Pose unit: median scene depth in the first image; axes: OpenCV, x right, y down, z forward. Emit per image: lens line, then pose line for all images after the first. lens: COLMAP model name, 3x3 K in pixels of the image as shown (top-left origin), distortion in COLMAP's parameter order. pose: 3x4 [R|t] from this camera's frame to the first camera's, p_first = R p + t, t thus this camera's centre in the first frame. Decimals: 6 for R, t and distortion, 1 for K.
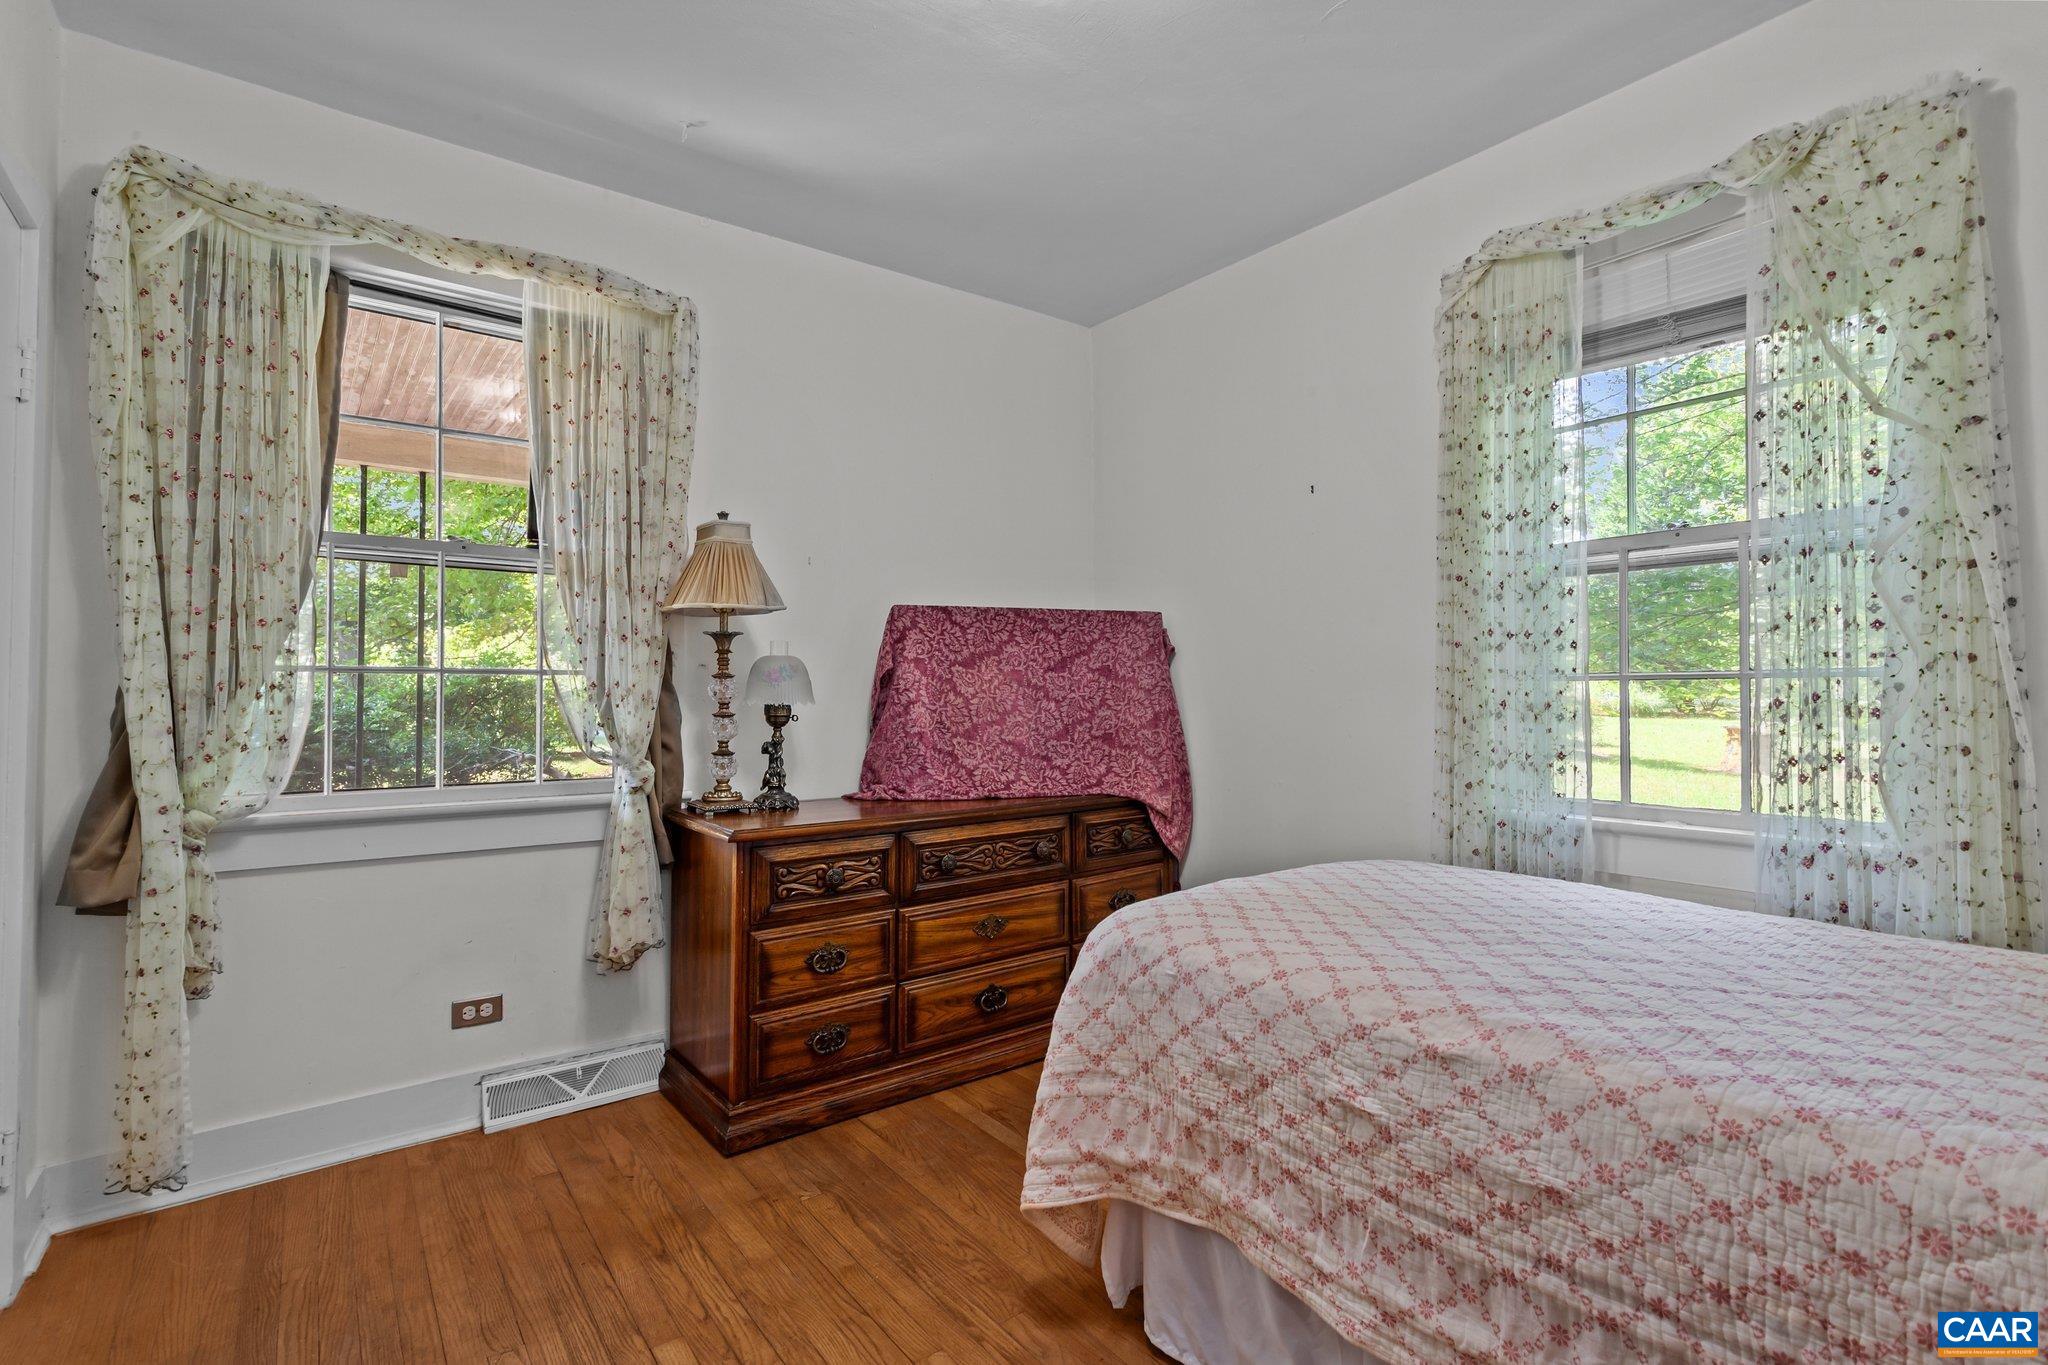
lens RADIAL K [[968.1, 0, 1031.1], [0, 968.1, 673.5], [0, 0, 1]] dist [0.005251, 0.000755]
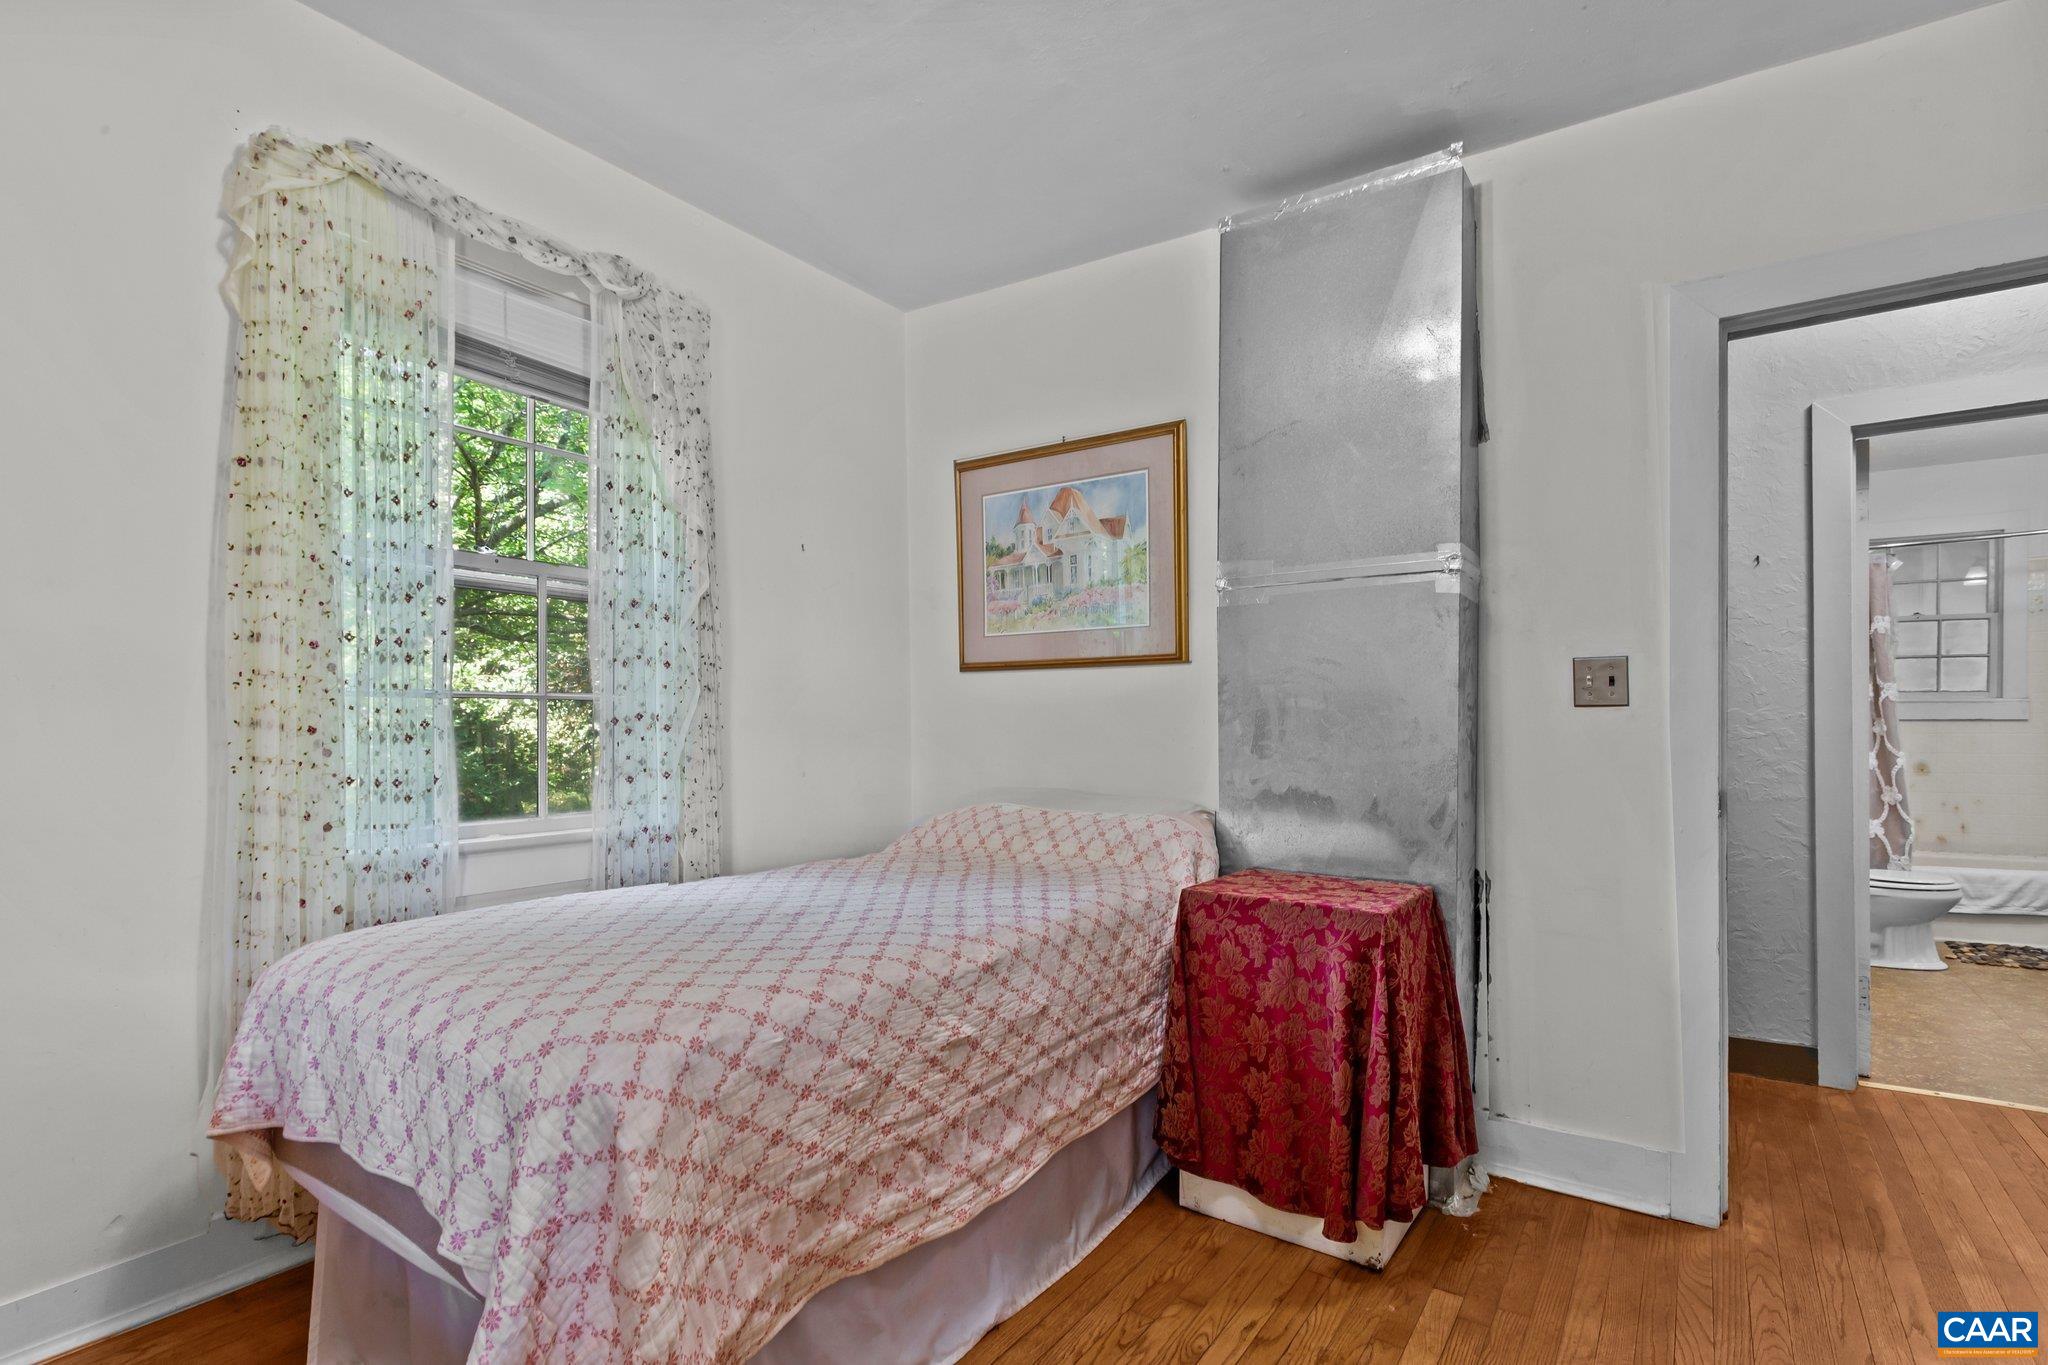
lens RADIAL K [[998.6, 0, 1027.6], [0, 998.6, 738.2], [0, 0, 1]] dist [0.002715, 0.000378]
pose [[-0.322340, -0.008957, 0.946581, -0.868802], [-0.019576, 0.999804, 0.002795, 0.055443], [-0.946421, -0.017629, -0.322453, 1.292657]]
